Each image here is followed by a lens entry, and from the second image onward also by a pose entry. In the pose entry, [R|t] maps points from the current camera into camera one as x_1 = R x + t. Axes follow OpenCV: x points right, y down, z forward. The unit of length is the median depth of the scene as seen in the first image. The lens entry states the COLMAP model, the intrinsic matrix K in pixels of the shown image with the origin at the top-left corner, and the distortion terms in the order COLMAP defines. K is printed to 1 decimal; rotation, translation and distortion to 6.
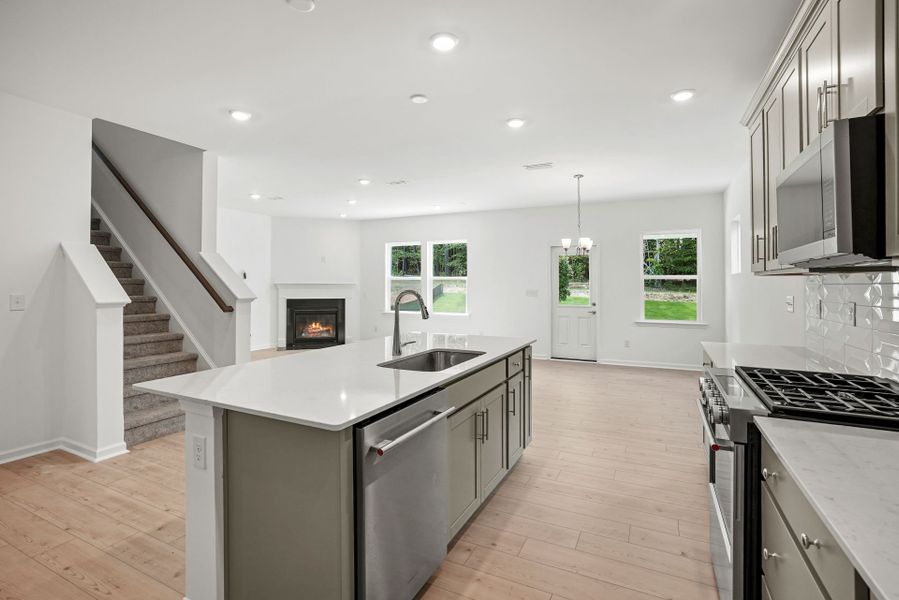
lens RADIAL K [[424.7, 0, 448.8], [0, 424.7, 286.2], [0, 0, 1]] dist [-0.044852, 0.023817]
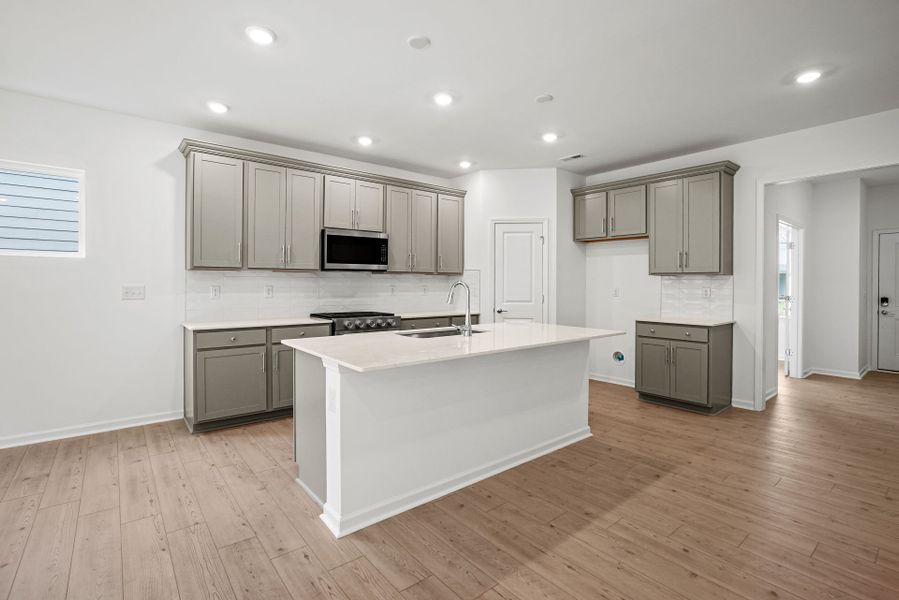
lens RADIAL K [[424.7, 0, 448.8], [0, 424.7, 286.2], [0, 0, 1]] dist [-0.044852, 0.023817]
pose [[-0.909291, -0.008056, 0.416084, -0.475194], [-0.003340, 0.999922, 0.012061, 0.006264], [-0.416148, 0.009577, -0.909246, 1.761762]]
